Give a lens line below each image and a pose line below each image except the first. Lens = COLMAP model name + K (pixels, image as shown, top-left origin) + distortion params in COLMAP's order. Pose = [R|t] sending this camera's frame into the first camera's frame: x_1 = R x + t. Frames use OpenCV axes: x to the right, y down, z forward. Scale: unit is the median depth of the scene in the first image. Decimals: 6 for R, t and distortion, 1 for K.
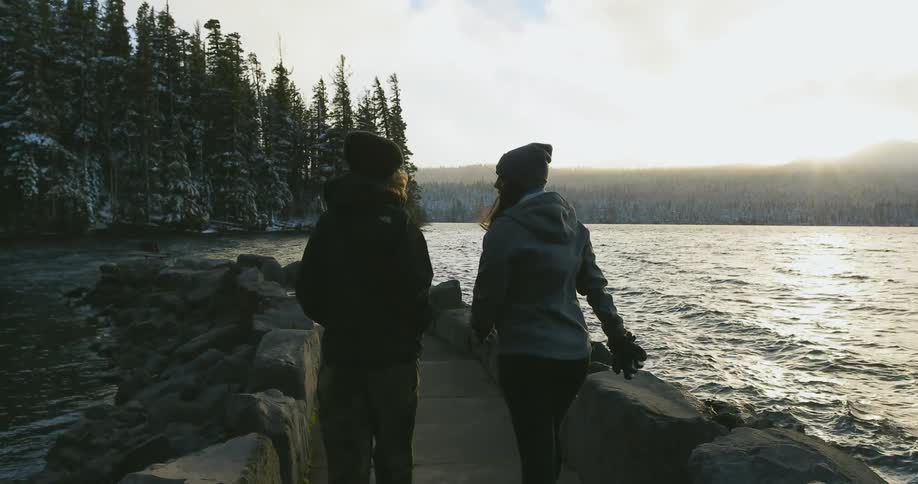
lens RADIAL K [[779.1, 0, 459.0], [0, 779.1, 242.0], [0, 0, 1]] dist [-0.046311, 0.055569]
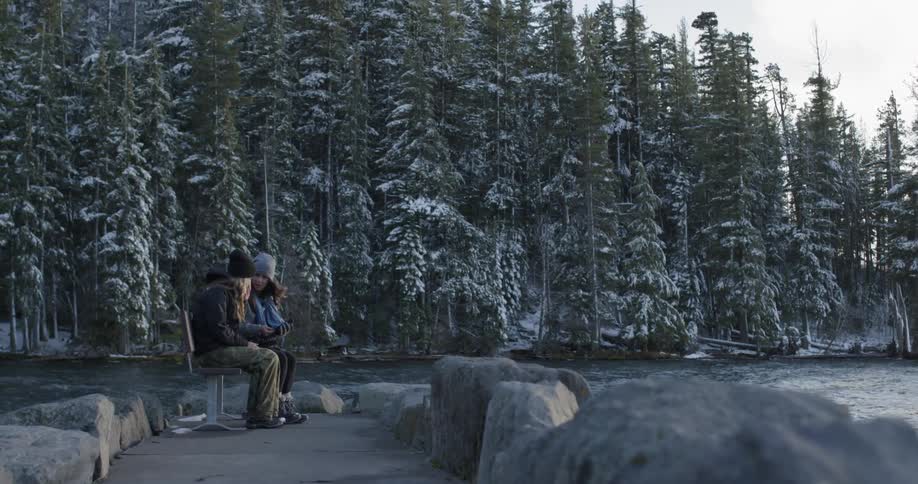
lens RADIAL K [[1208.3, 0, 459.0], [0, 1208.3, 242.0], [0, 0, 1]] dist [-0.071467, 0.022203]
pose [[0.865078, -0.040331, -0.500013, -0.022607], [-0.016479, 0.993940, -0.108682, 0.002729], [0.501366, 0.102258, 0.859171, 0.132996]]
